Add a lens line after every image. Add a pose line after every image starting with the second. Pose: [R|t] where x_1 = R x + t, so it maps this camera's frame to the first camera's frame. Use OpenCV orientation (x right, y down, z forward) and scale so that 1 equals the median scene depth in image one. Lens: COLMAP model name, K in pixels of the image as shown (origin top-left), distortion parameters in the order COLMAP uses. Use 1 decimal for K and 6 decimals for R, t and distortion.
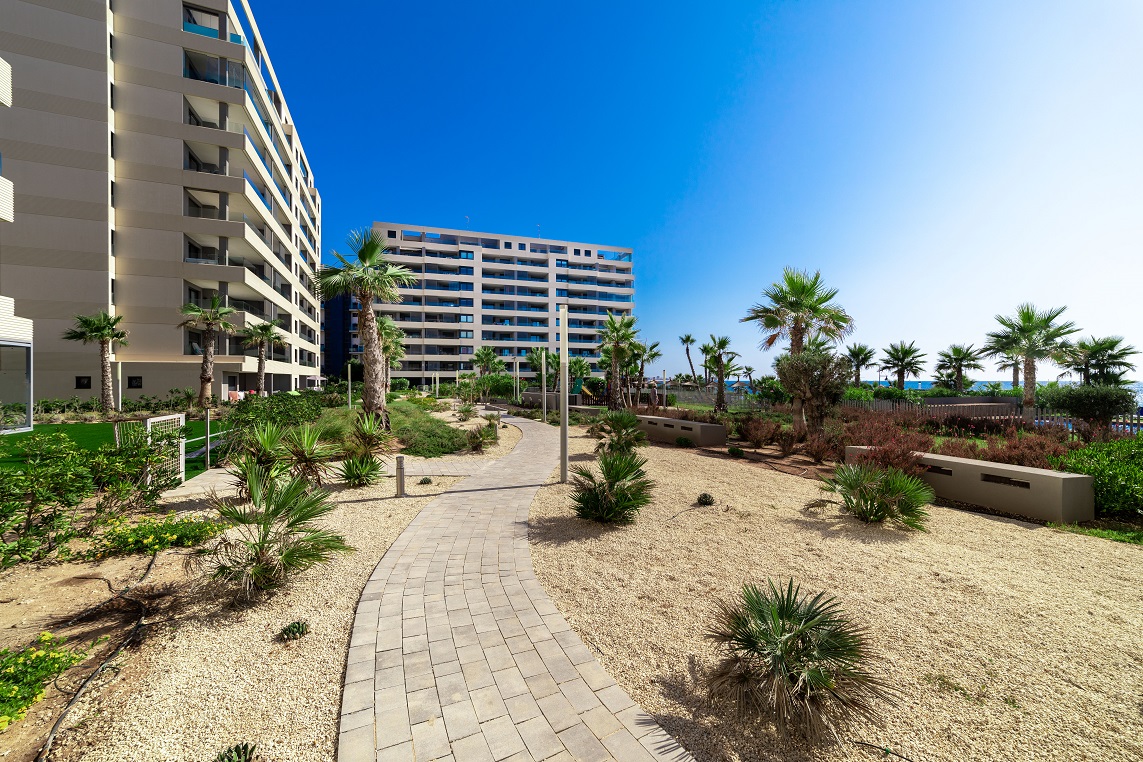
lens RADIAL K [[449.3, 0, 571.5], [0, 449.3, 381.0], [0, 0, 1]] dist [-0.000030, 0.000024]
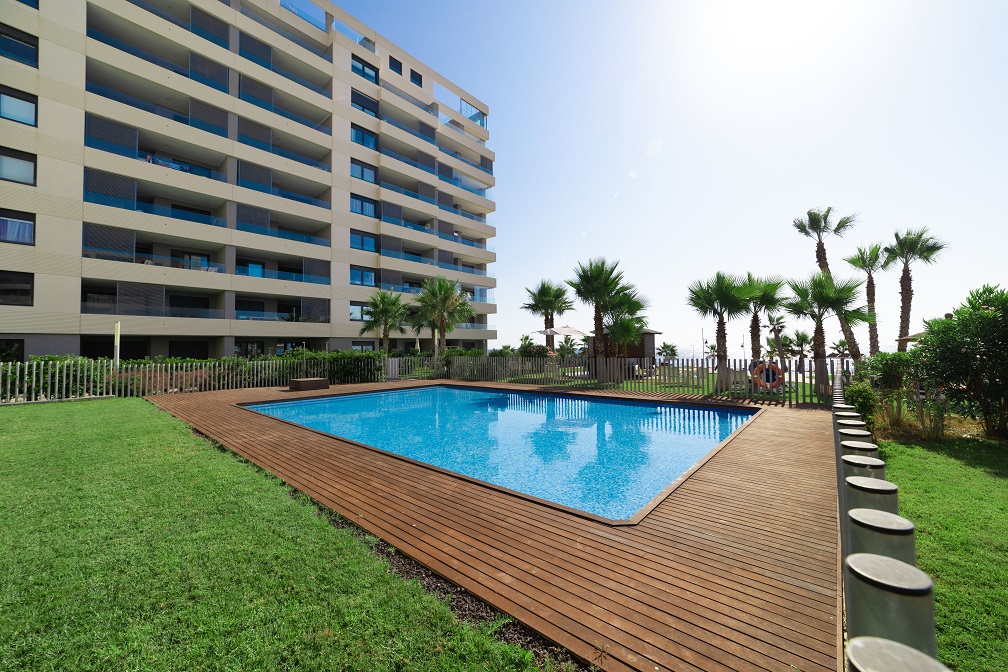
lens RADIAL K [[377.4, 0, 504.0], [0, 377.4, 336.0], [0, 0, 1]] dist [0.000137, 0.000062]
pose [[0.875581, 0.004368, 0.483052, -0.081832], [0.009584, 0.999605, -0.026412, 0.002667], [-0.482976, 0.027755, 0.875193, 0.659890]]
